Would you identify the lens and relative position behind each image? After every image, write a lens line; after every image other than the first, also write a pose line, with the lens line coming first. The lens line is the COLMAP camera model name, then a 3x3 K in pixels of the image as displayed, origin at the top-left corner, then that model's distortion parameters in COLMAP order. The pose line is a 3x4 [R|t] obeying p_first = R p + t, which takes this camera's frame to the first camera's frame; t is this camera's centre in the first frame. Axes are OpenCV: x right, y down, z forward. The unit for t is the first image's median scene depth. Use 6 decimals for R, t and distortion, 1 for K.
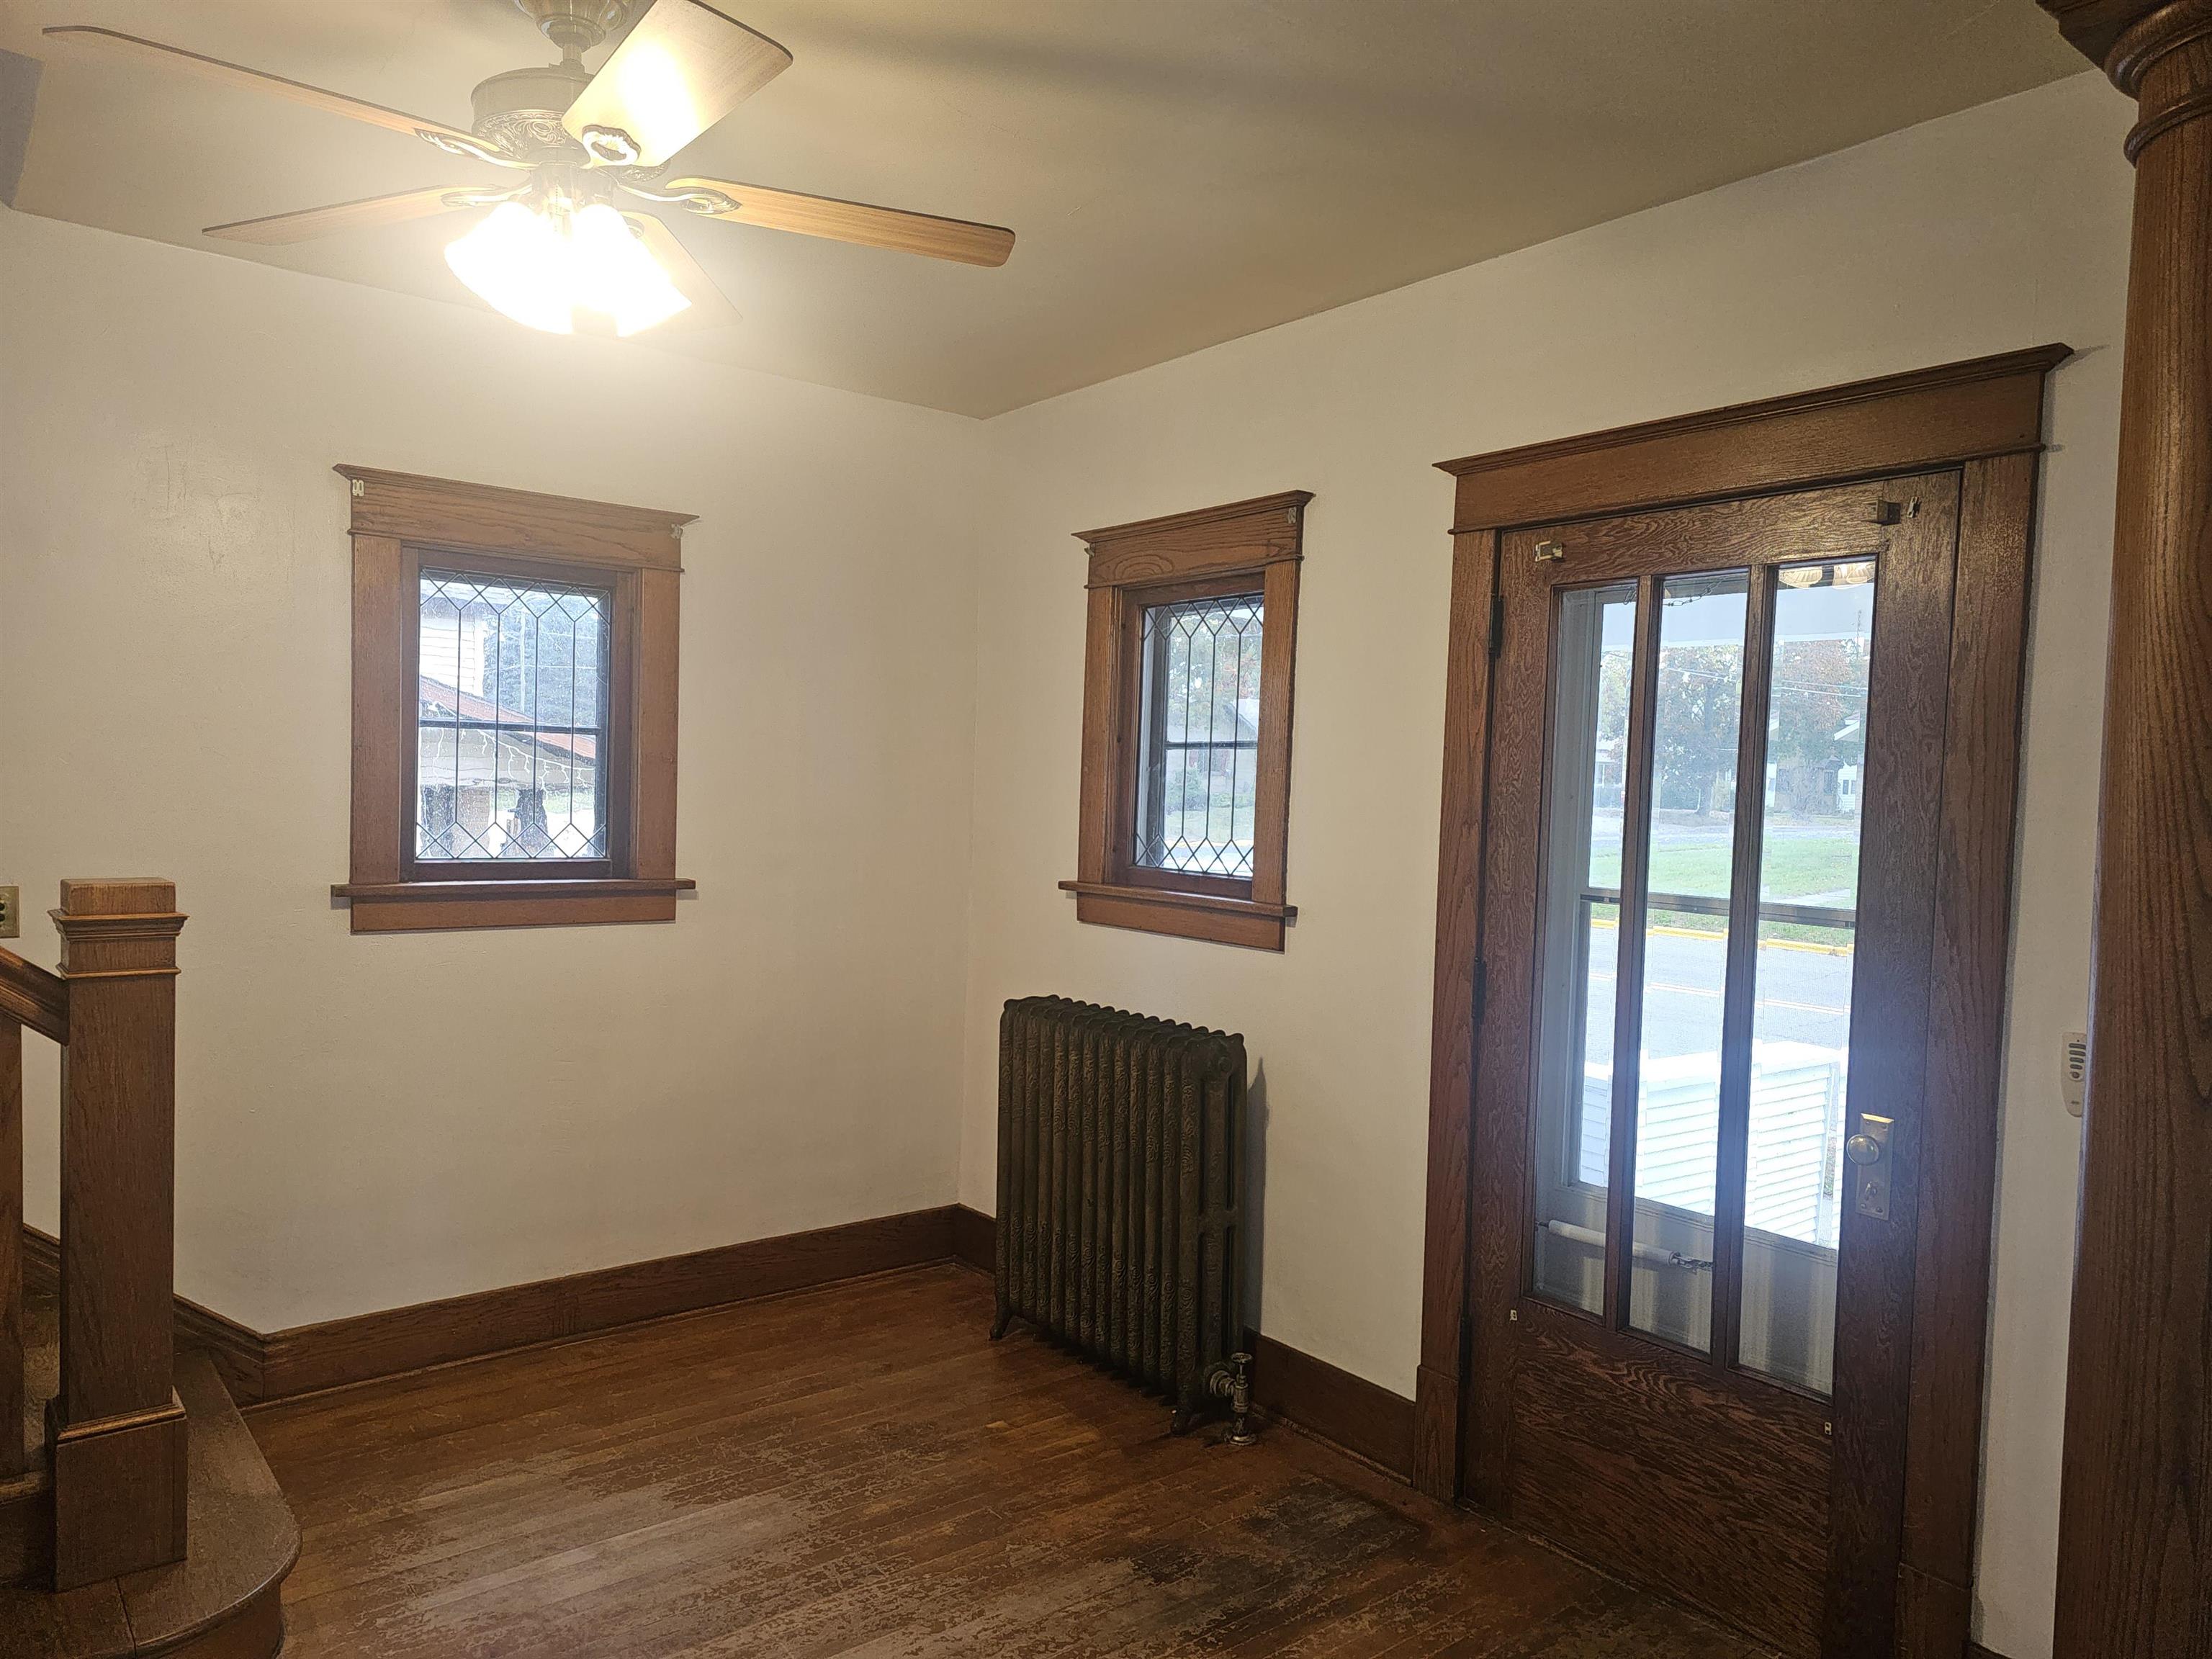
lens RADIAL K [[1490.2, 0, 1111.6], [0, 1490.2, 839.8], [0, 0, 1]] dist [0.026464, -0.023104]
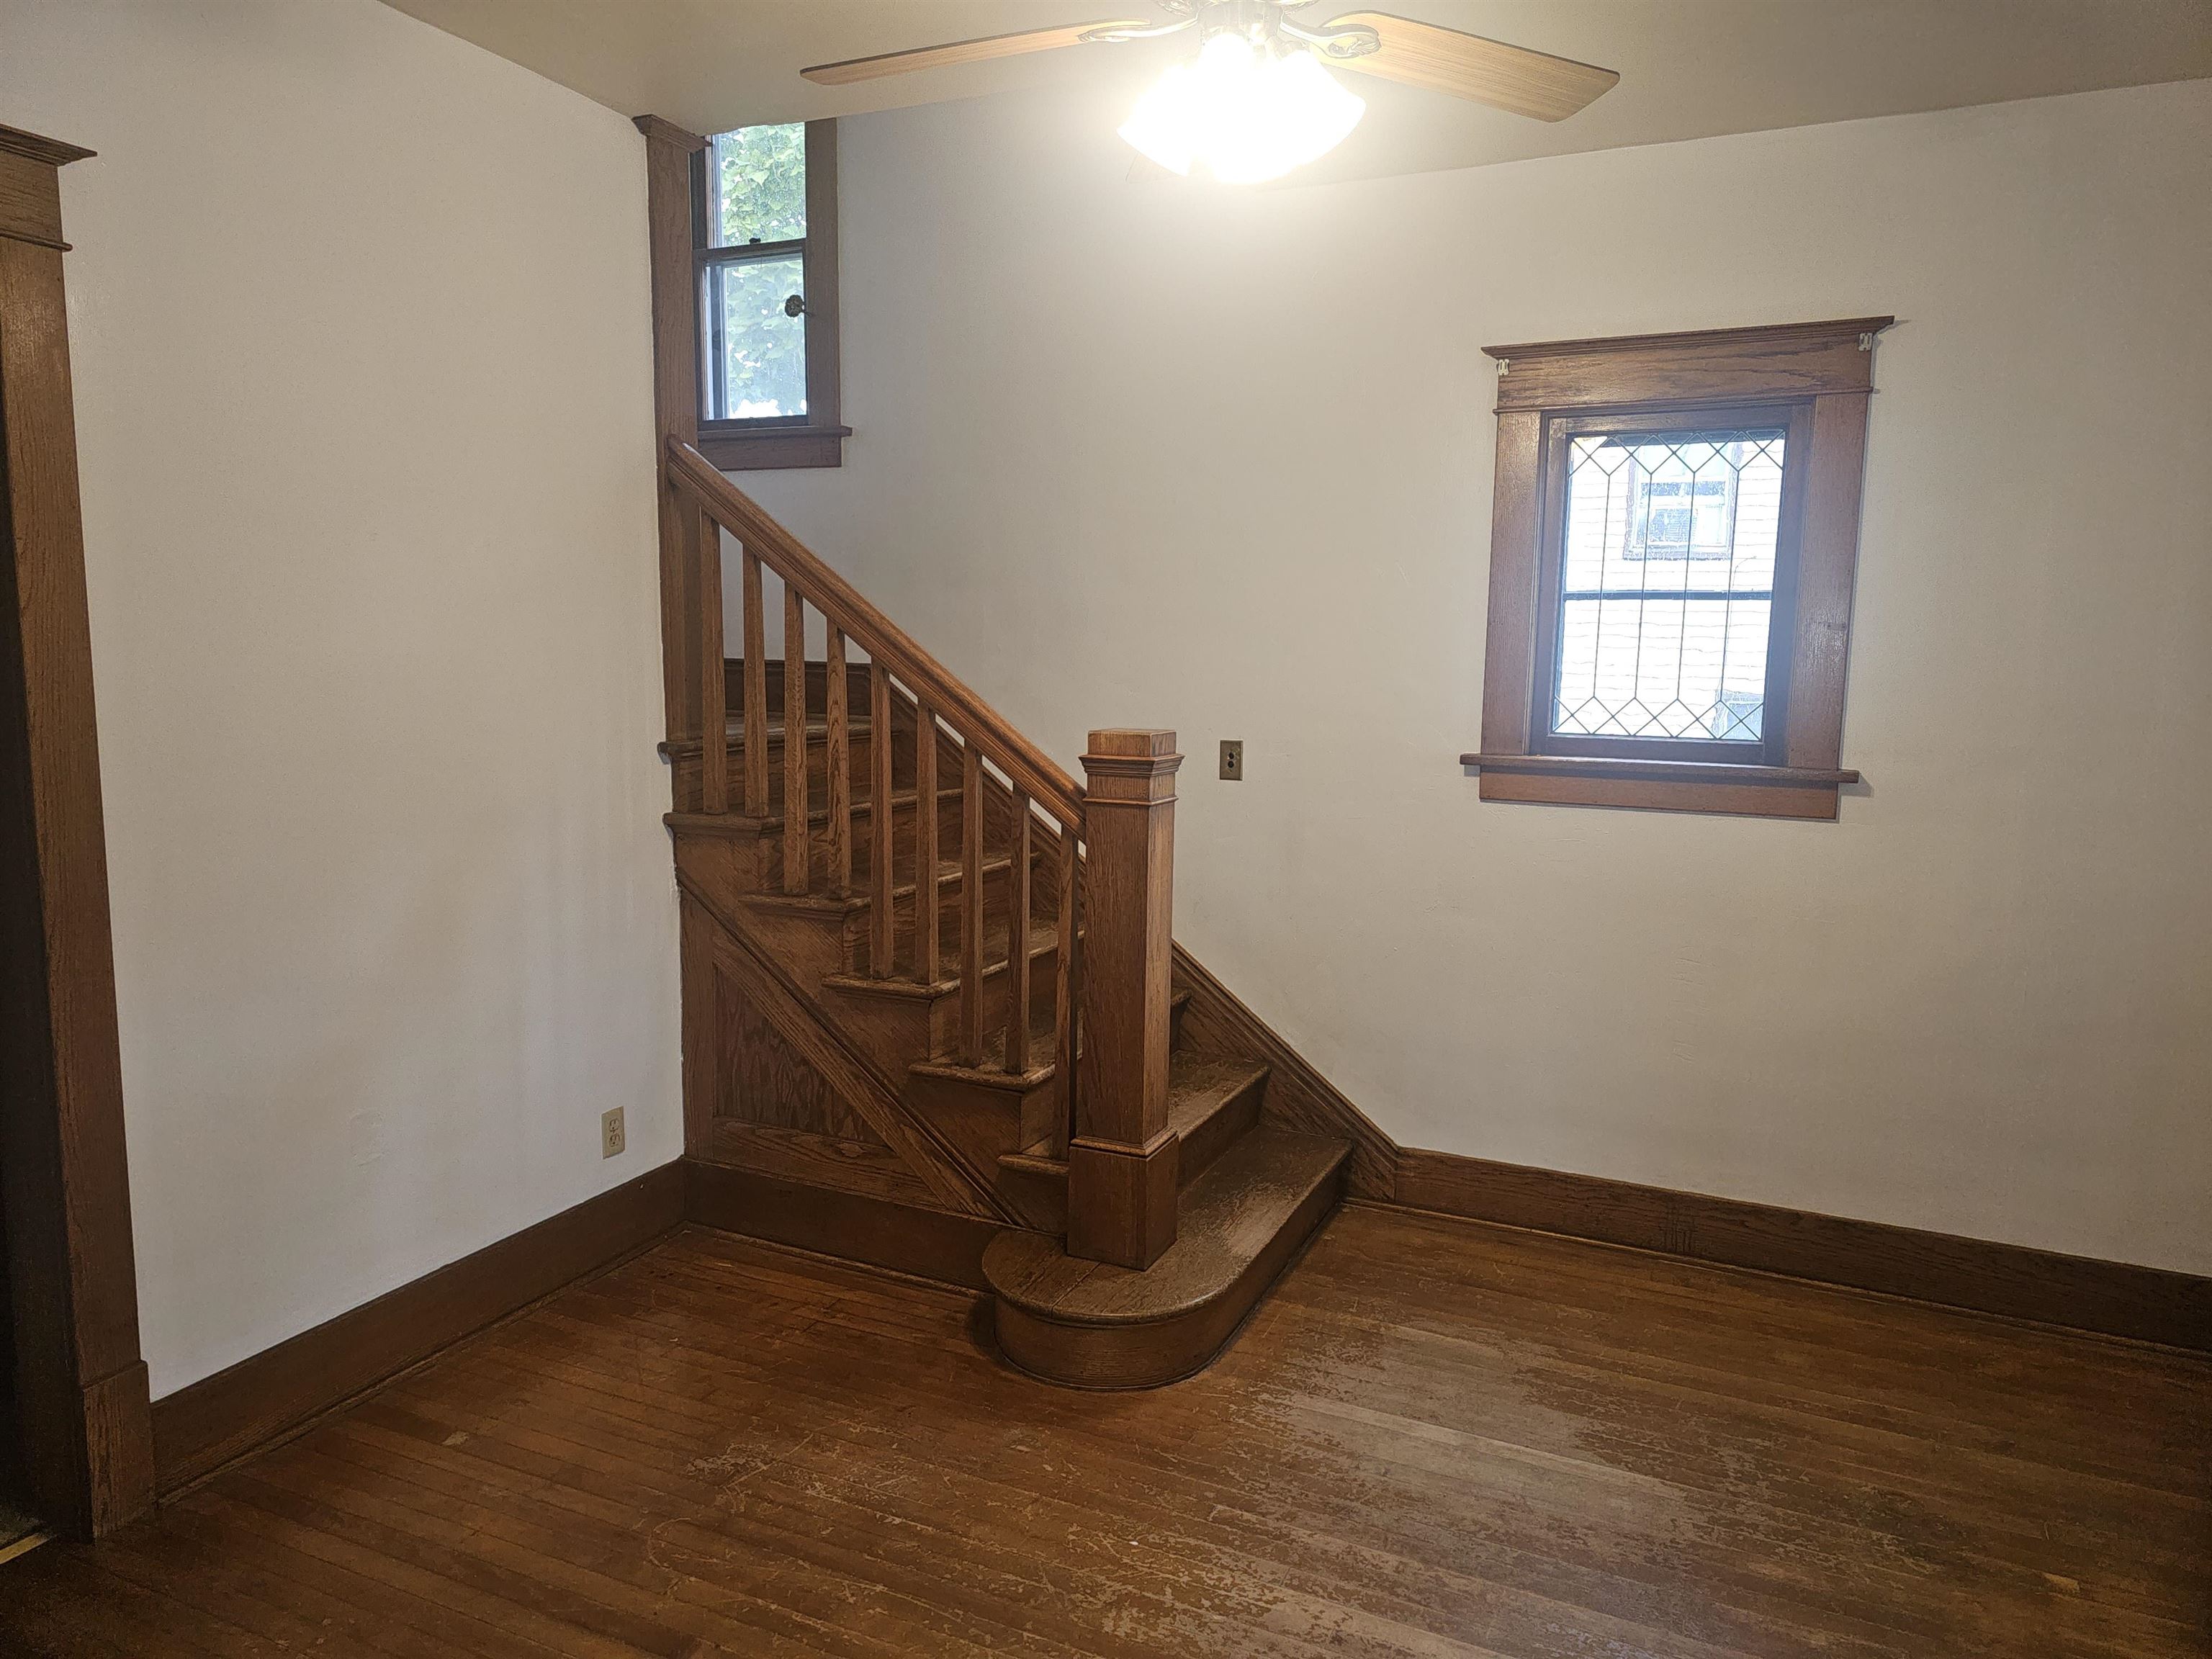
lens RADIAL K [[1490.2, 0, 1101.0], [0, 1490.2, 830.9], [0, 0, 1]] dist [0.026464, -0.023104]
pose [[0.425609, 0.088511, -0.900568, 0.341483], [-0.038186, 0.996075, 0.079851, 0.010960], [0.904101, 0.000404, 0.427319, 0.323440]]
